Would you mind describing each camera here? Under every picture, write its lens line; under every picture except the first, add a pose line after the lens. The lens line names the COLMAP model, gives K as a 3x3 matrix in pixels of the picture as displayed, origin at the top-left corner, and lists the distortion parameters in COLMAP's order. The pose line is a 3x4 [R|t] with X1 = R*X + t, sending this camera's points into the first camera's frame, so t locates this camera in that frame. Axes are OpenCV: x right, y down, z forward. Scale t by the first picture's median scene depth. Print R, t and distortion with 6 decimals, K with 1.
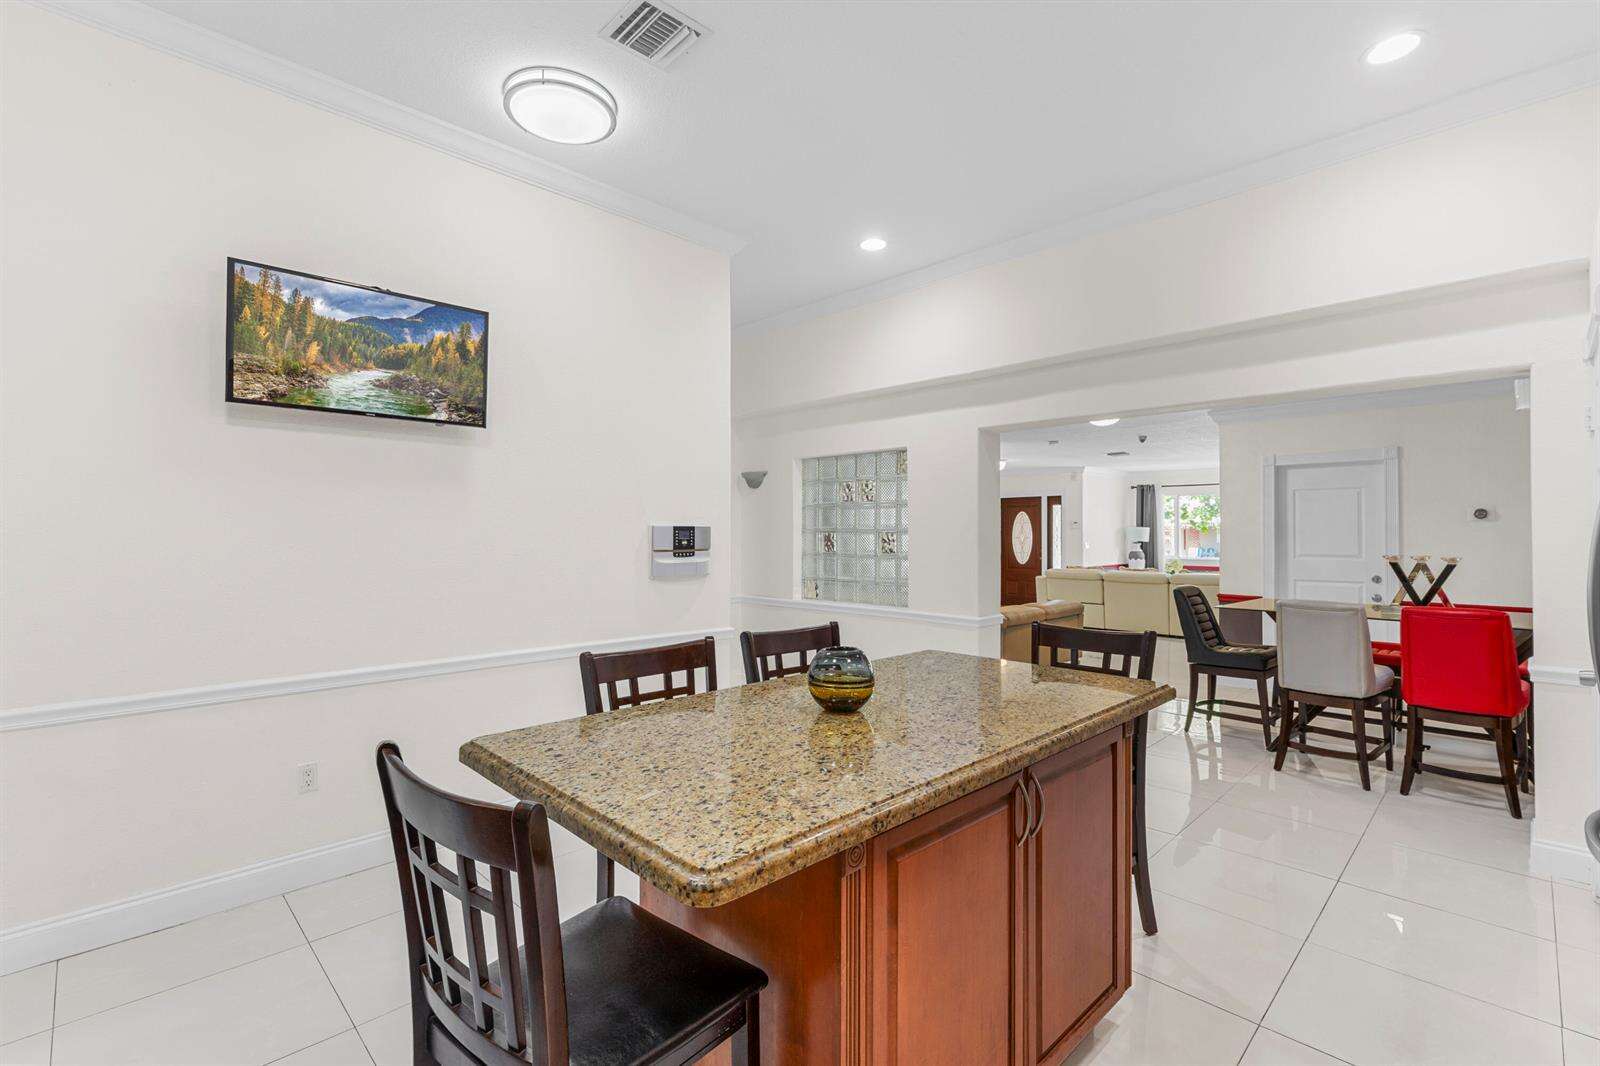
lens RADIAL K [[720.0, 0, 792.7], [0, 720.0, 524.4], [0, 0, 1]] dist [0.008458, -0.003326]
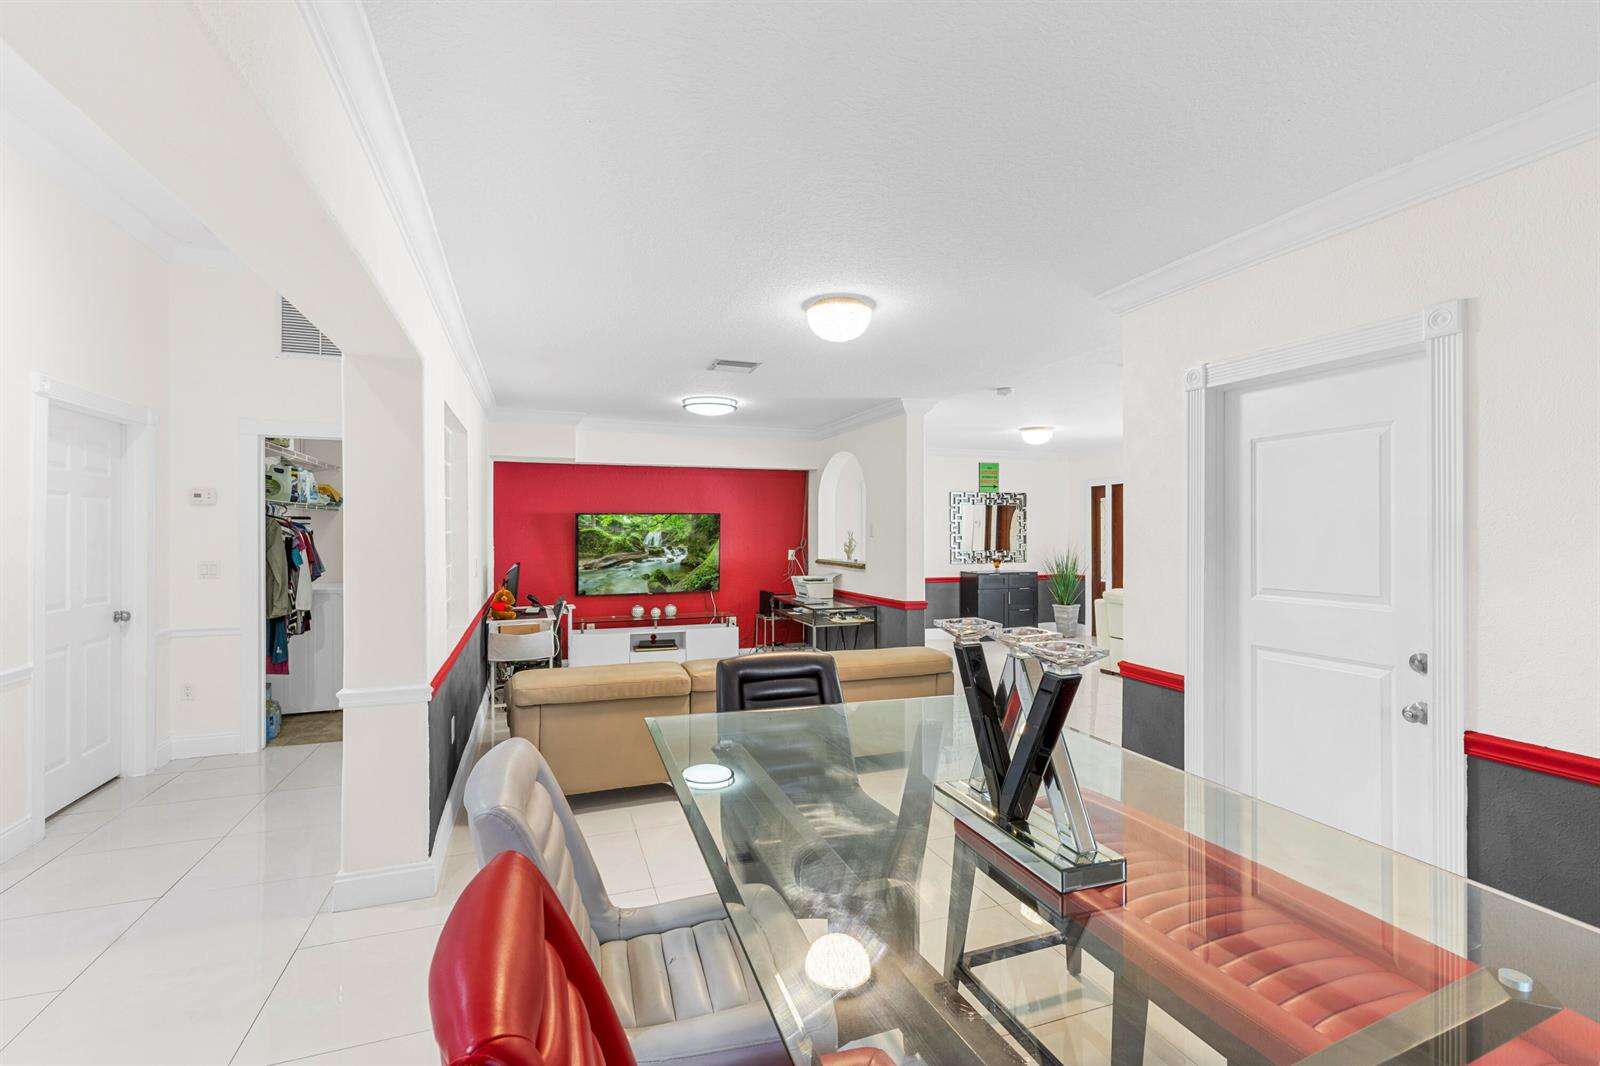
lens RADIAL K [[720.0, 0, 800.9], [0, 720.0, 530.1], [0, 0, 1]] dist [0.008458, -0.003326]
pose [[0.910245, -0.000521, -0.414069, 0.311510], [0.004439, 0.999954, 0.008501, 0.000858], [0.414045, -0.009576, 0.910206, 0.241947]]
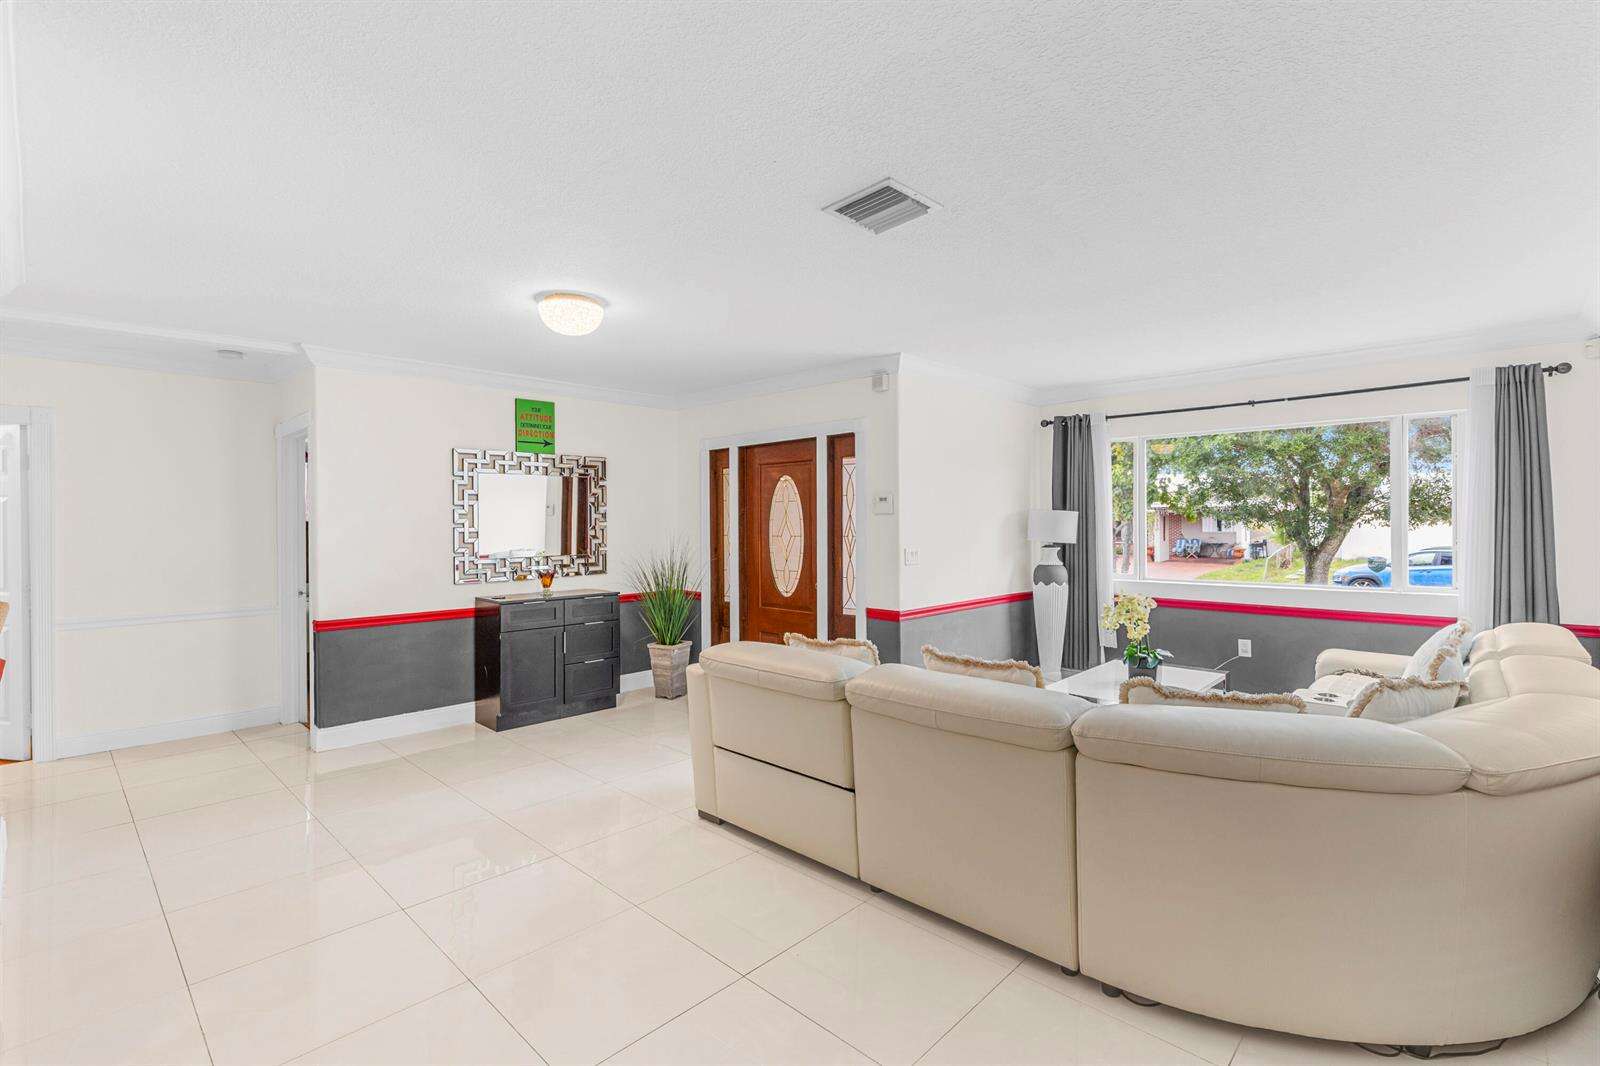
lens RADIAL K [[720.0, 0, 802.4], [0, 720.0, 518.9], [0, 0, 1]] dist [0.008458, -0.003326]
pose [[0.999504, -0.004762, 0.031138, 0.322082], [0.004532, 0.999962, 0.007438, 0.005119], [-0.031172, -0.007293, 0.999487, 0.582750]]
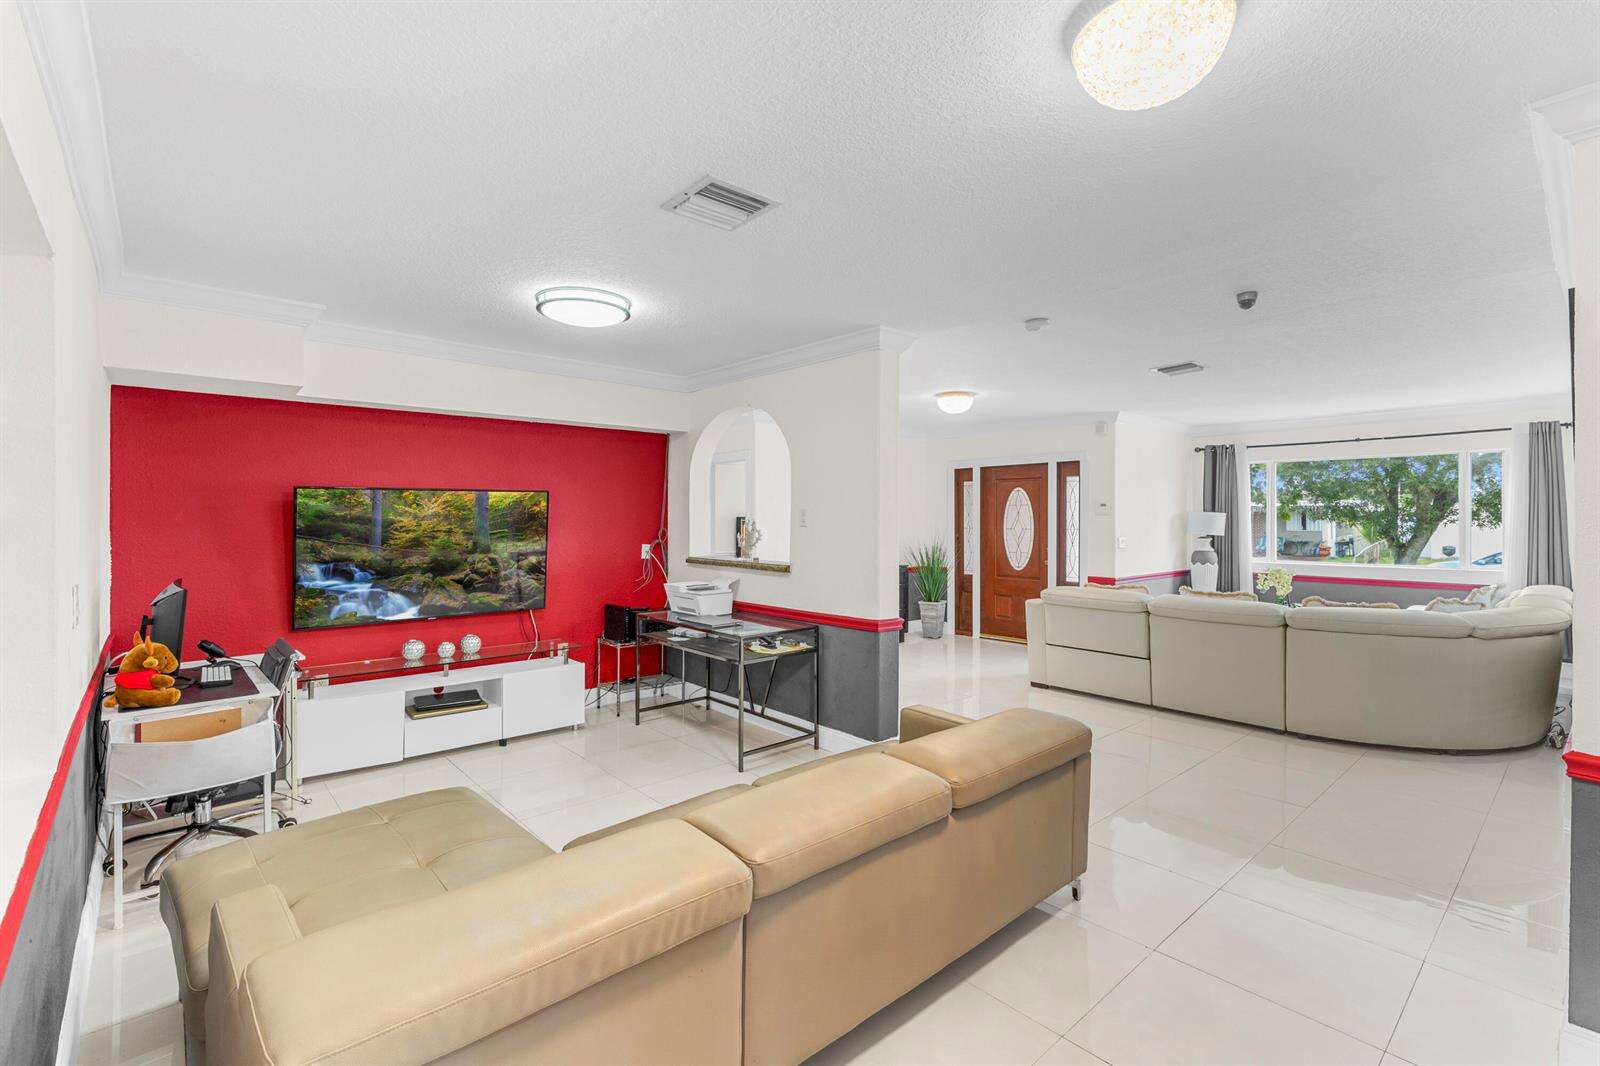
lens RADIAL K [[720.0, 0, 797.9], [0, 720.0, 512.0], [0, 0, 1]] dist [0.008458, -0.003326]
pose [[0.998816, 0.001950, -0.048600, 0.160056], [-0.001736, 0.999989, 0.004438, 0.001289], [0.048608, -0.004348, 0.998808, 0.369337]]
